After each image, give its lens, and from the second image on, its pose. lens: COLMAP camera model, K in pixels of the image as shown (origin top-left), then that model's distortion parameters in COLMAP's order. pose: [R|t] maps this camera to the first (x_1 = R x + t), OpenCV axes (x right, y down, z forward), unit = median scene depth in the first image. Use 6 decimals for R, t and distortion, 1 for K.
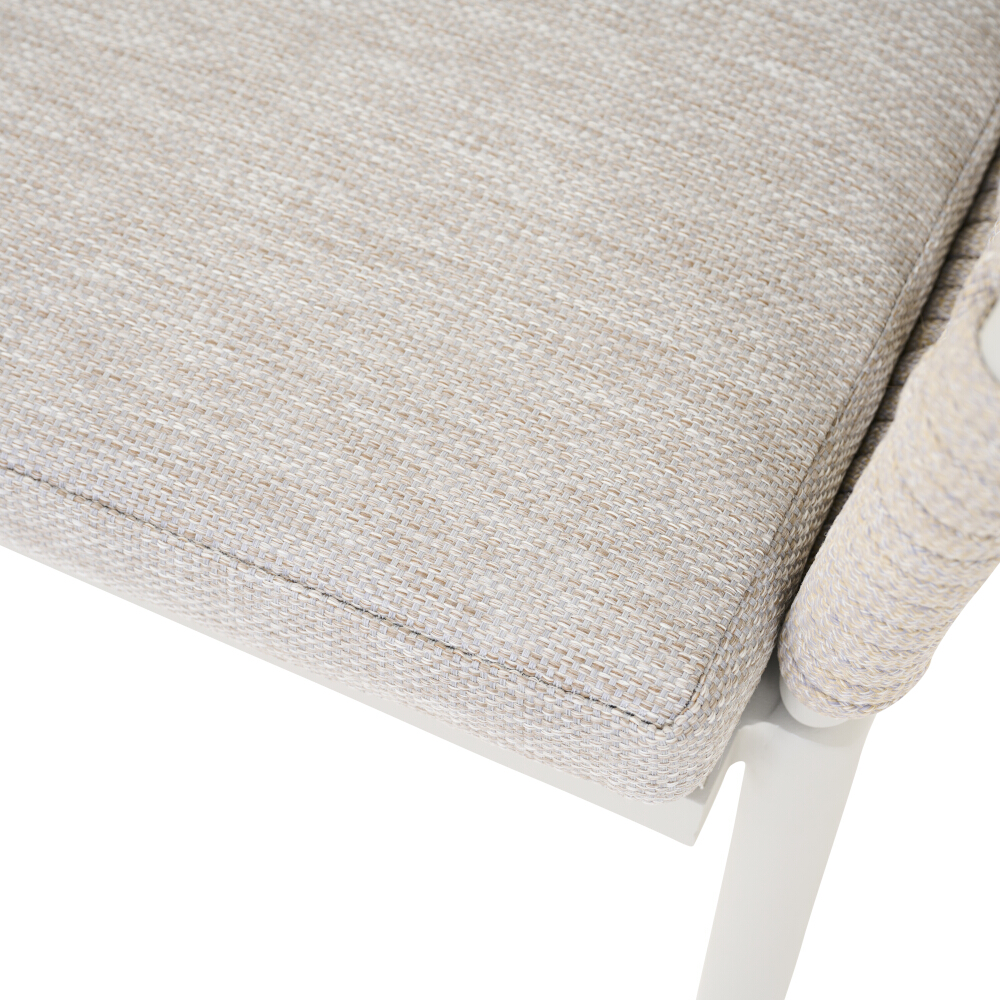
lens RADIAL K [[2498.1, 0, 500.0], [0, 2498.1, 500.0], [0, 0, 1]] dist [-0.046843, 0.366605]
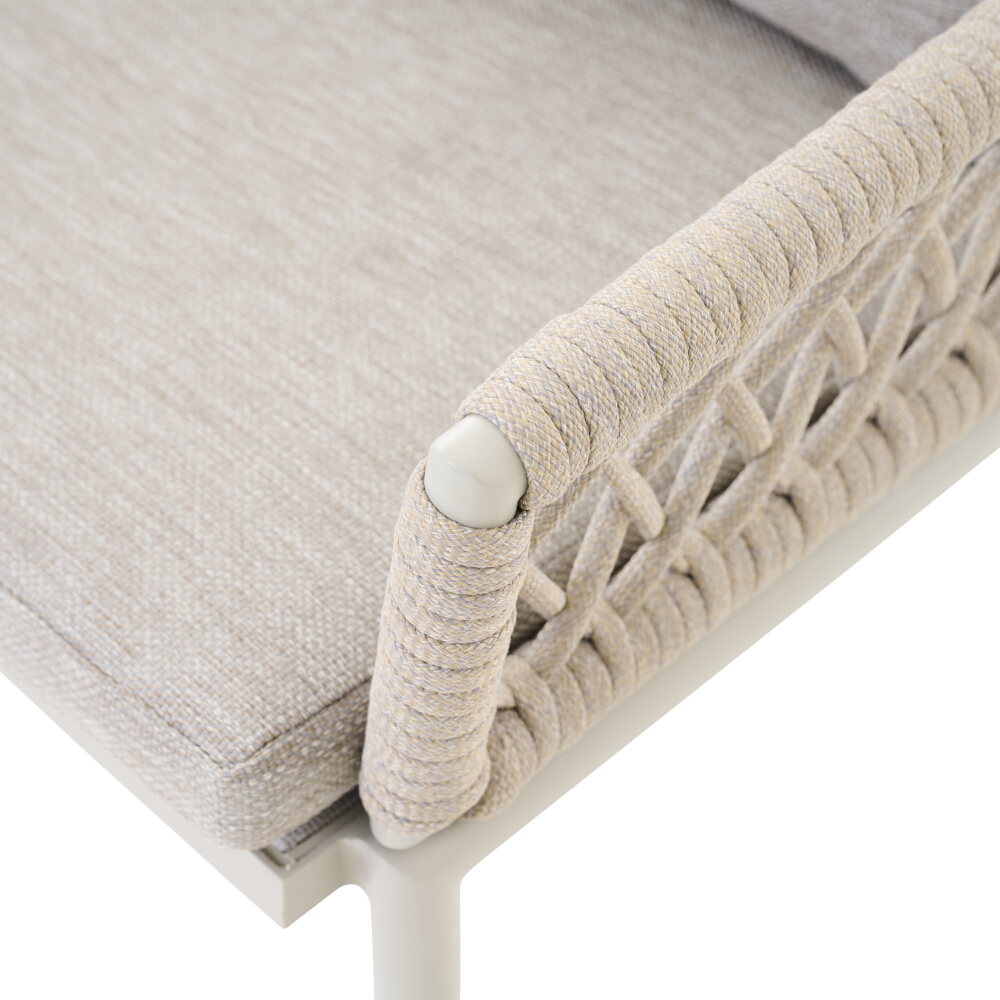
lens RADIAL K [[2498.1, 0, 500.0], [0, 2498.1, 500.0], [0, 0, 1]] dist [-0.046843, 0.366605]
pose [[0.938374, 0.245511, -0.243266, 0.463916], [-0.299157, 0.929448, -0.215942, 0.192976], [0.173087, 0.275409, 0.945617, -0.213564]]
